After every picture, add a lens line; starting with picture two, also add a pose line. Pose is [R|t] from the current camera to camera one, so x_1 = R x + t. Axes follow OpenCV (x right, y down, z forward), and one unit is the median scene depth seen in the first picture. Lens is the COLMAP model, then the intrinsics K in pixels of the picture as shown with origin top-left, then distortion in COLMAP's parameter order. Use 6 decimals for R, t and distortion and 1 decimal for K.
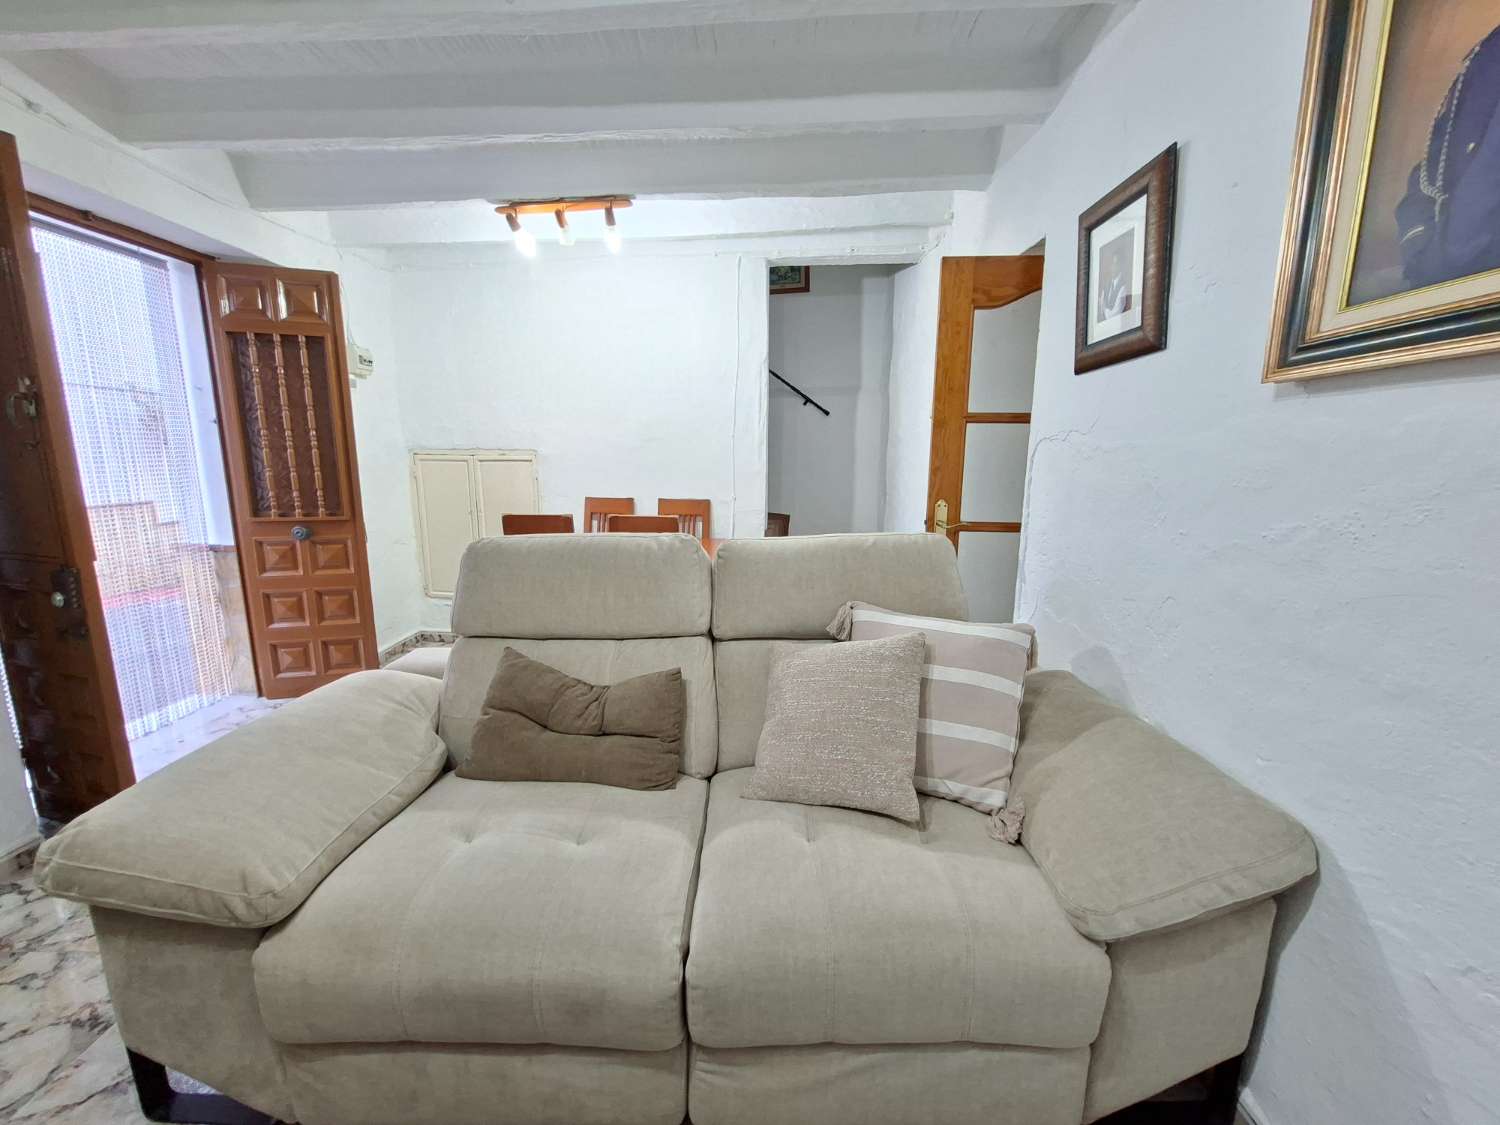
lens RADIAL K [[597.1, 0, 752.5], [0, 597.1, 565.0], [0, 0, 1]] dist [0.000590, 0.000613]
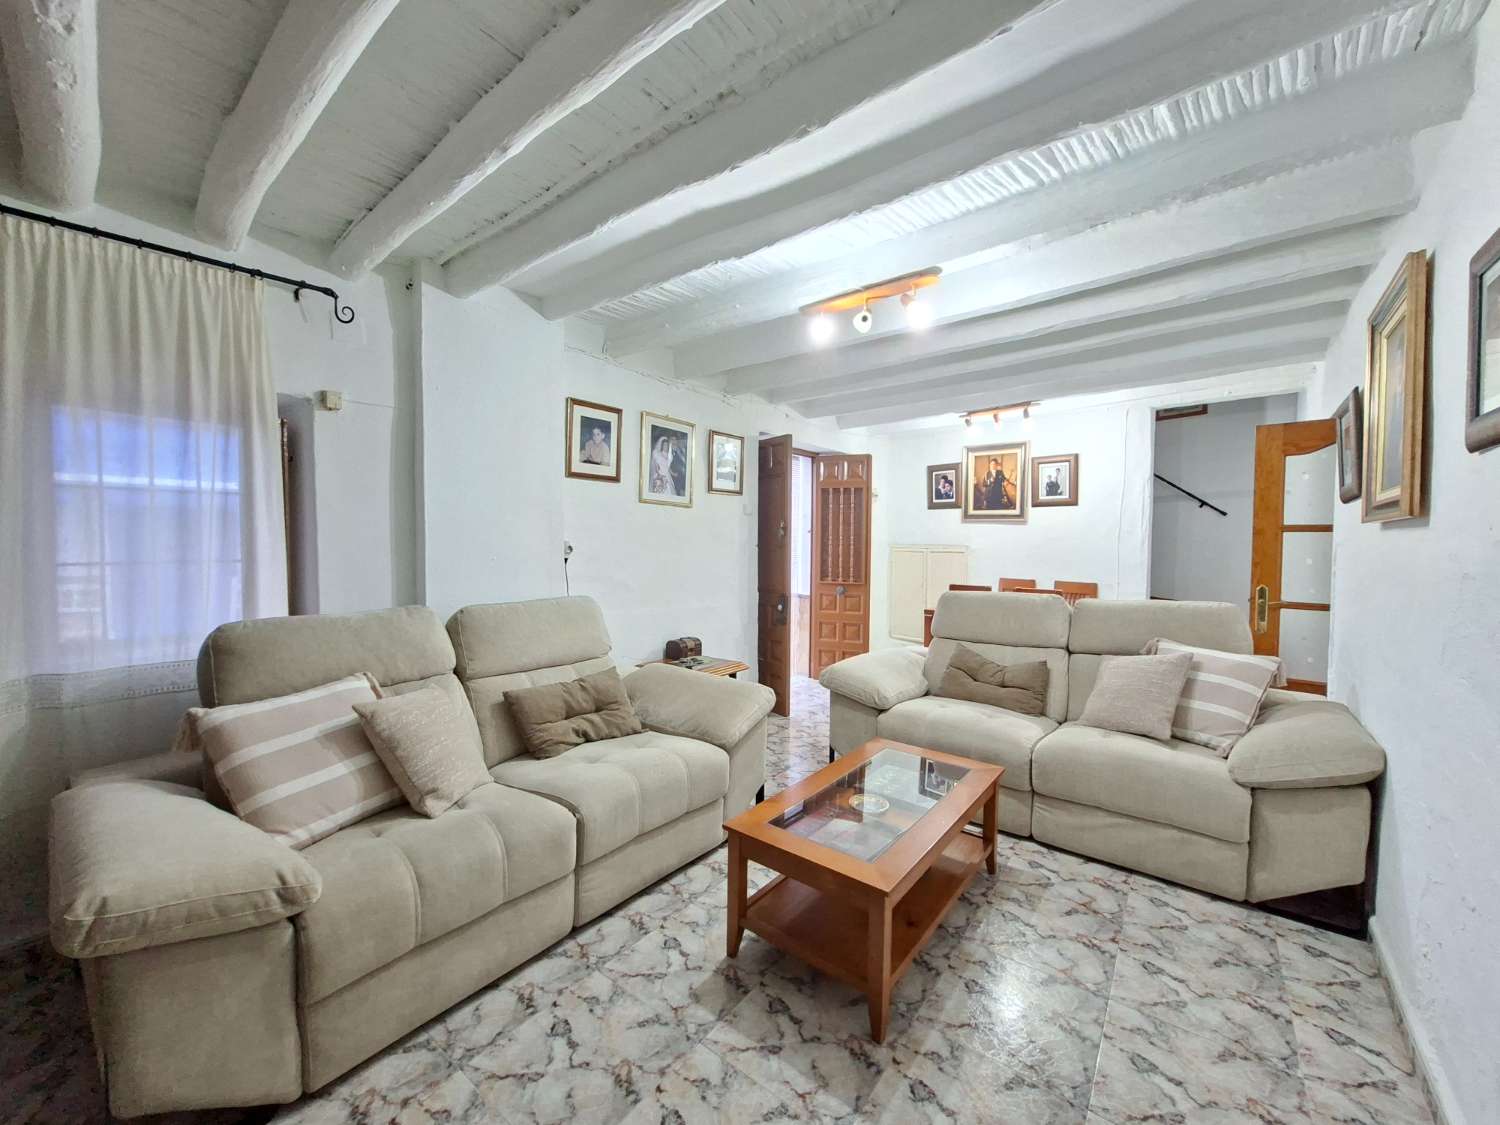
lens RADIAL K [[613.3, 0, 757.8], [0, 613.3, 555.0], [0, 0, 1]] dist [0.001730, 0.000634]
pose [[0.798253, 0.013145, -0.602179, 0.245627], [-0.110491, 0.985992, -0.124946, 0.139726], [0.592101, 0.166274, 0.788523, -0.898909]]
